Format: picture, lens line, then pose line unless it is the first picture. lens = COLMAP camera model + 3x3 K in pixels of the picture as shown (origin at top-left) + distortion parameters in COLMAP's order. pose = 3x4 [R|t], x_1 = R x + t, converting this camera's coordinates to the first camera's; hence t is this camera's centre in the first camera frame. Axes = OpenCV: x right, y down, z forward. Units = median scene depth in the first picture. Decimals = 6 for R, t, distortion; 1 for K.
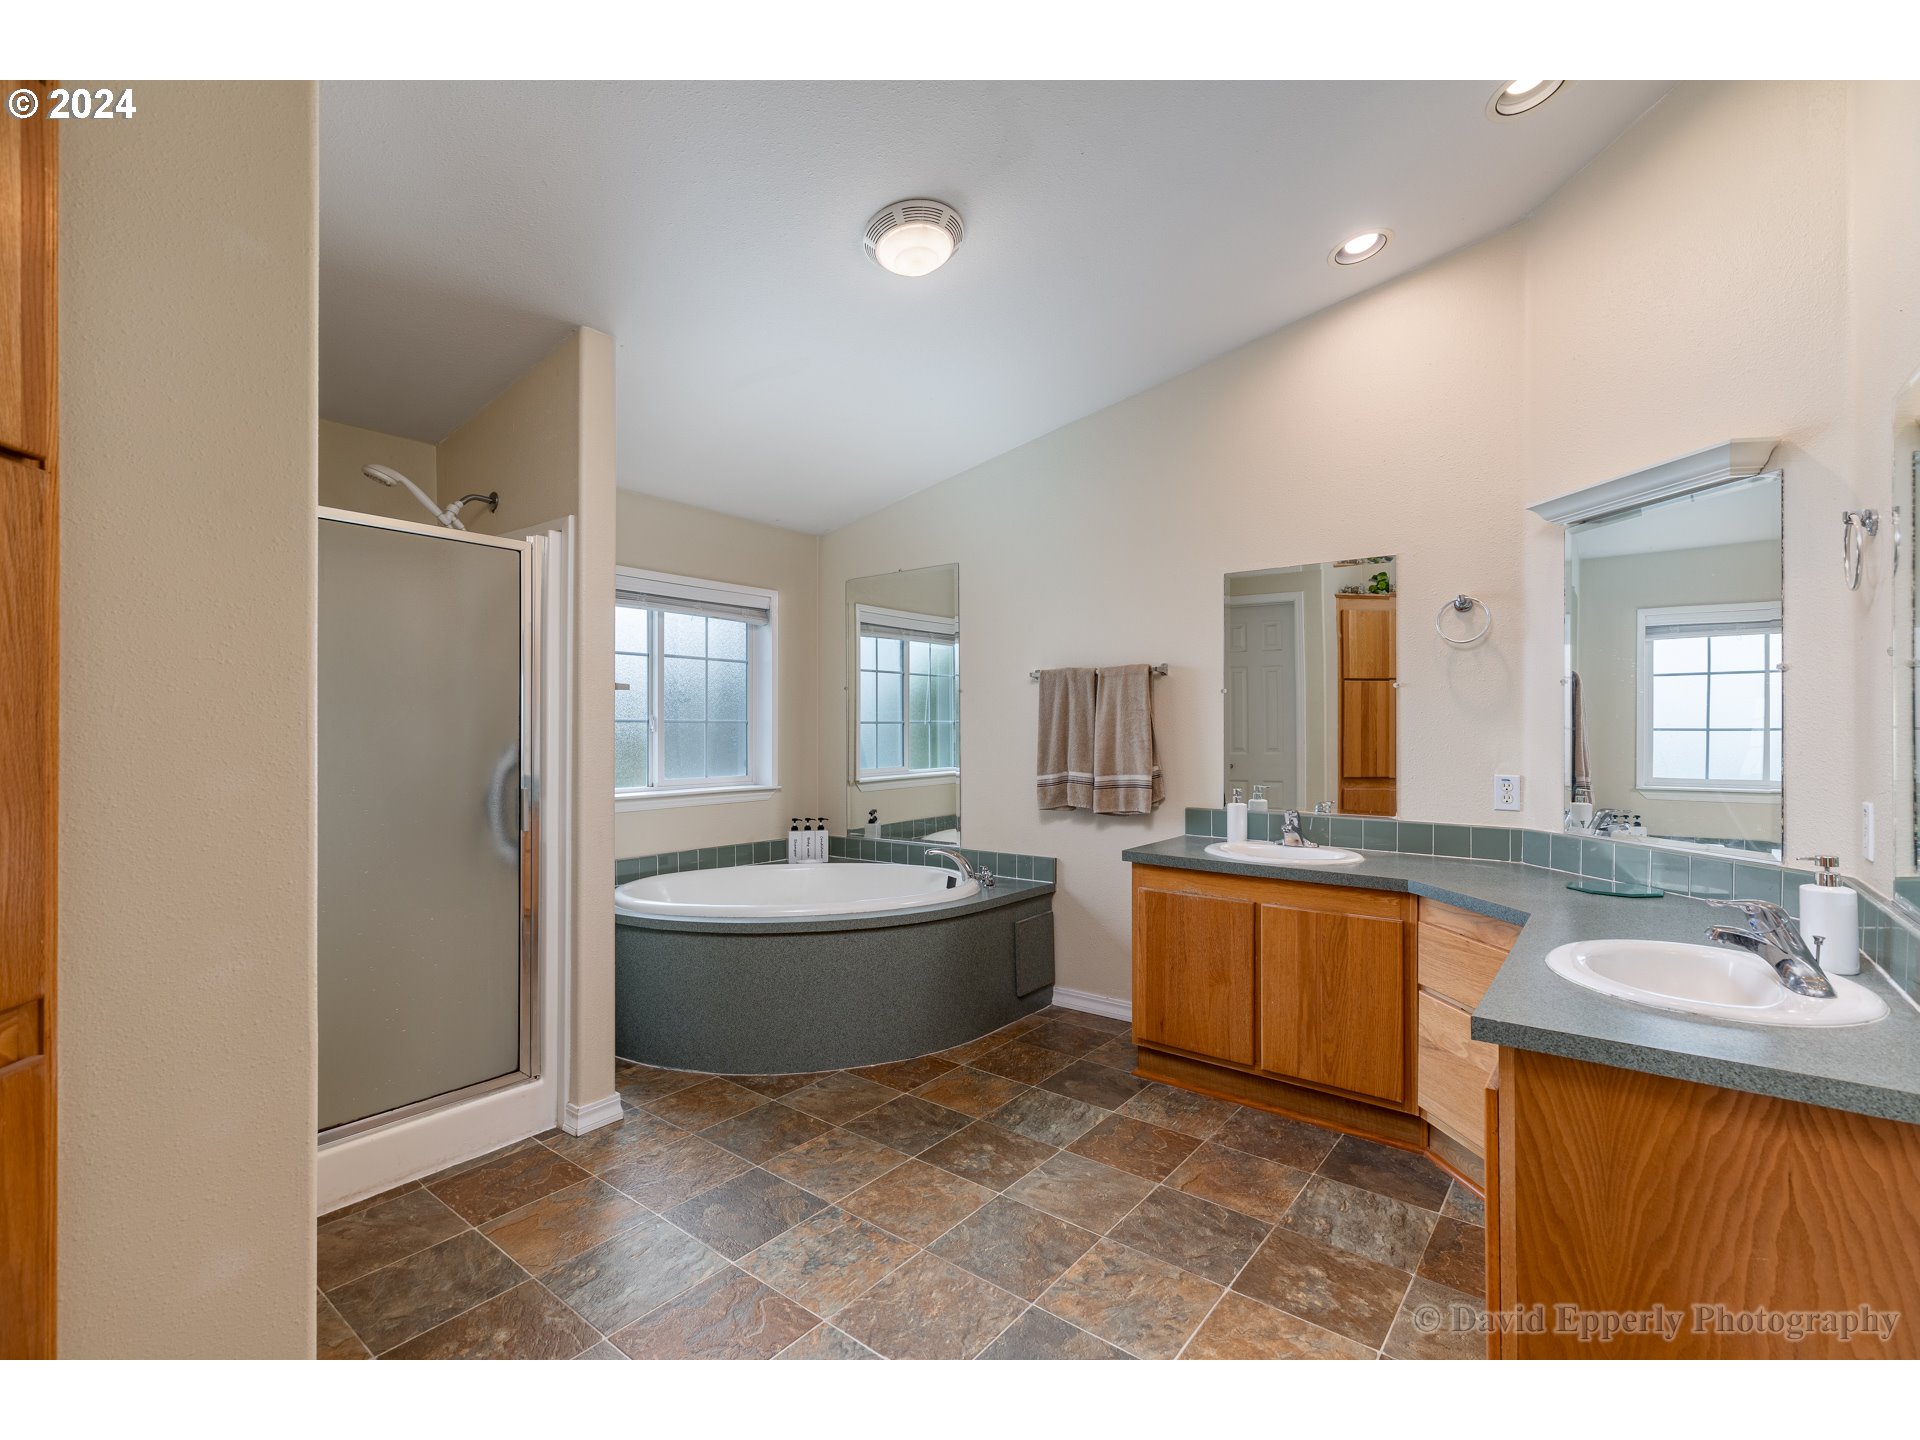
lens RADIAL K [[868.7, 0, 960.0], [0, 868.7, 720.0], [0, 0, 1]] dist [0.003835, 0.000547]
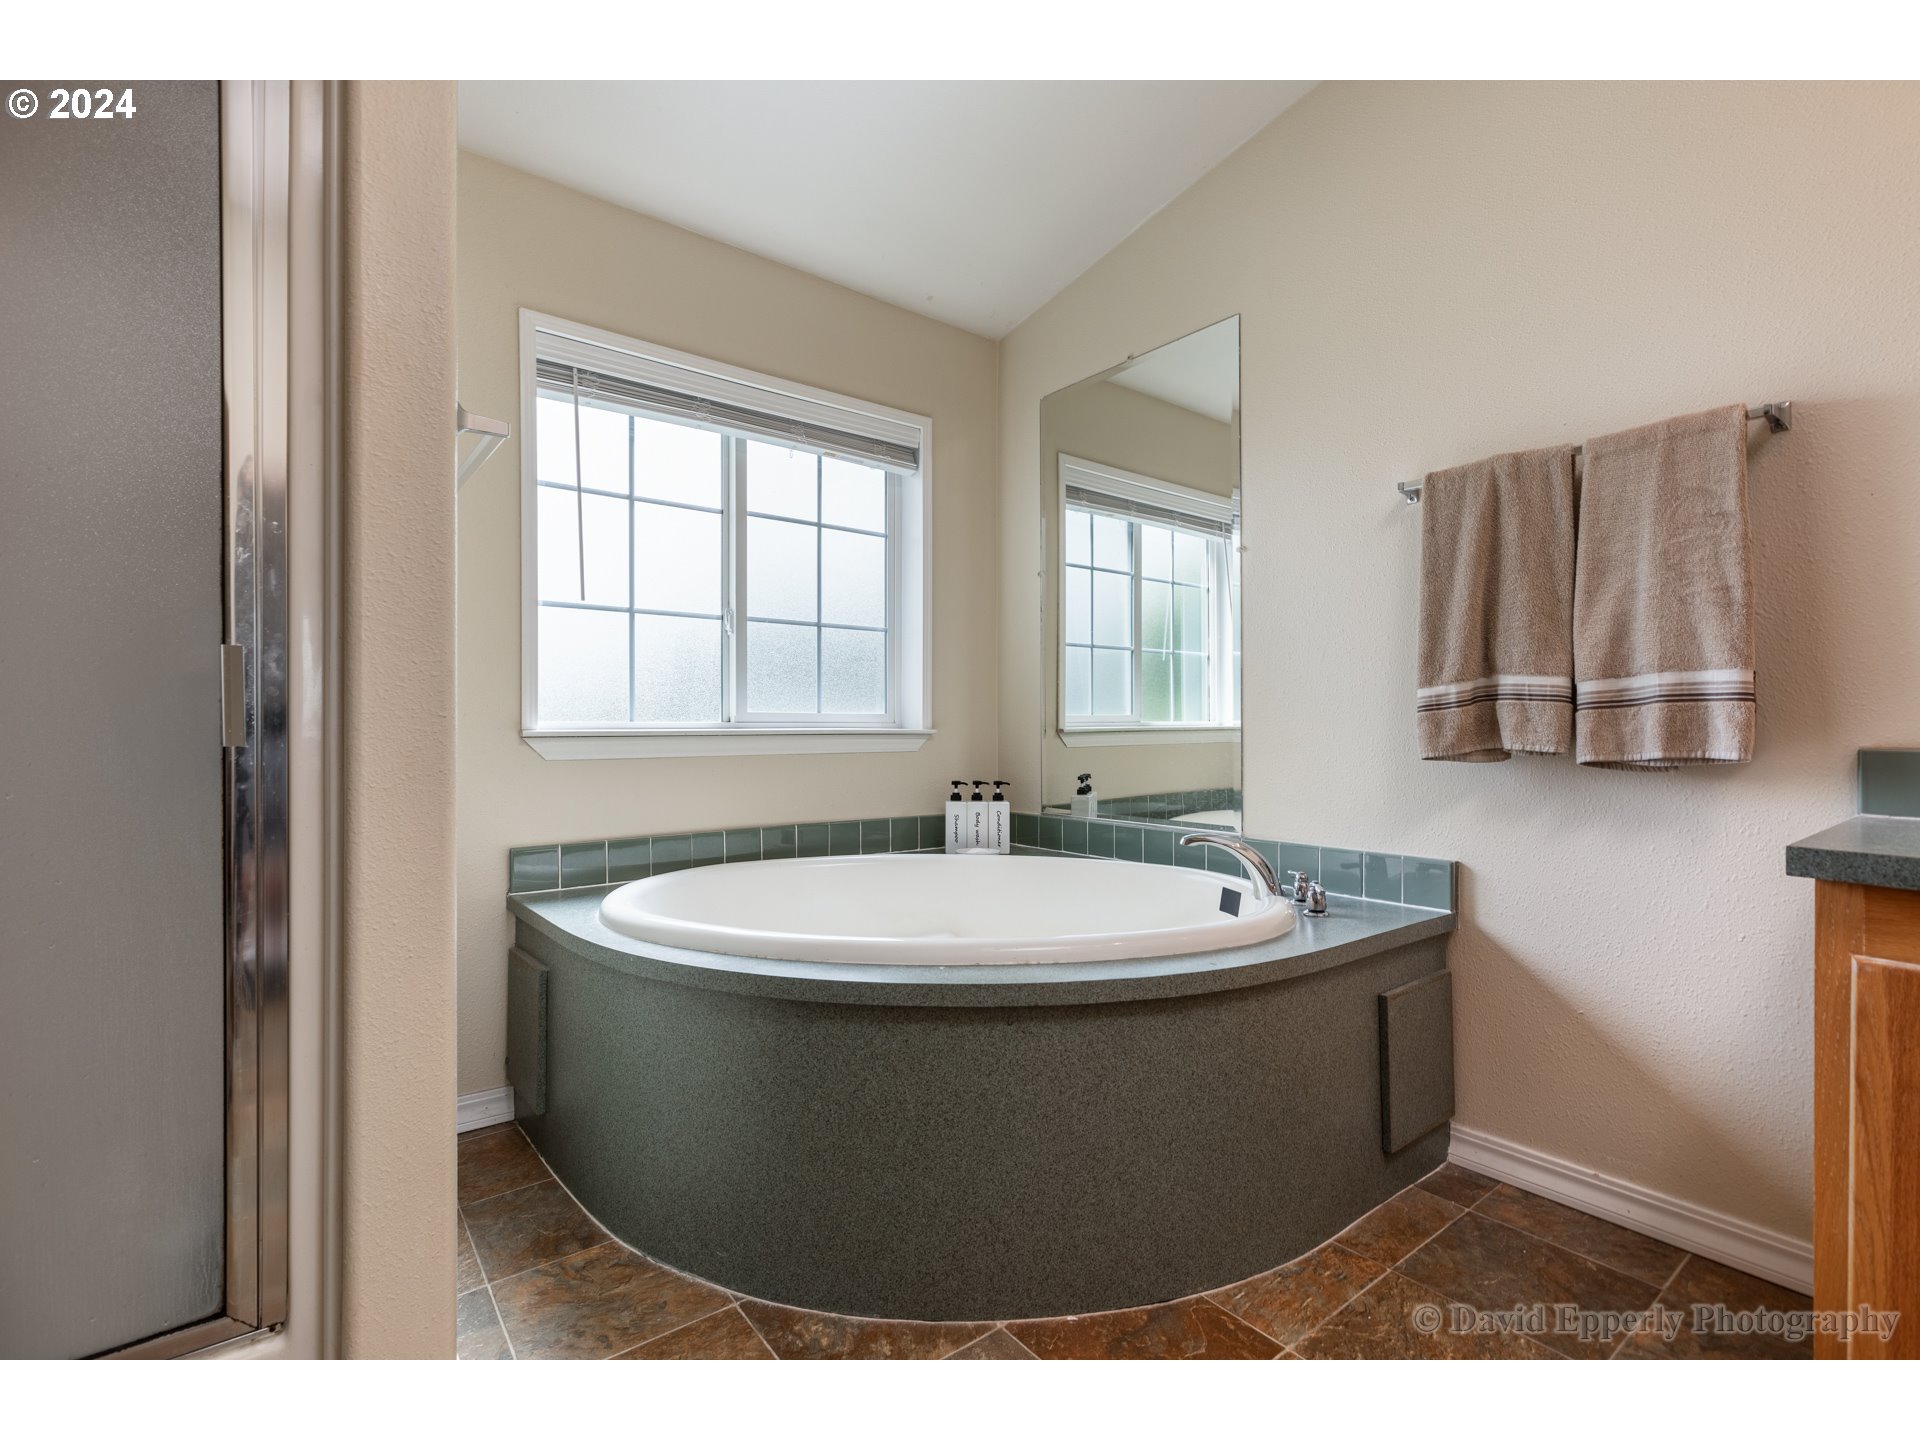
lens RADIAL K [[885.4, 0, 975.8], [0, 885.4, 723.1], [0, 0, 1]] dist [0.002424, 0.000316]
pose [[0.972885, 0.002315, -0.231278, -0.037641], [0.000057, 0.999947, 0.010249, 0.078507], [0.231290, -0.009984, 0.972834, 0.468461]]
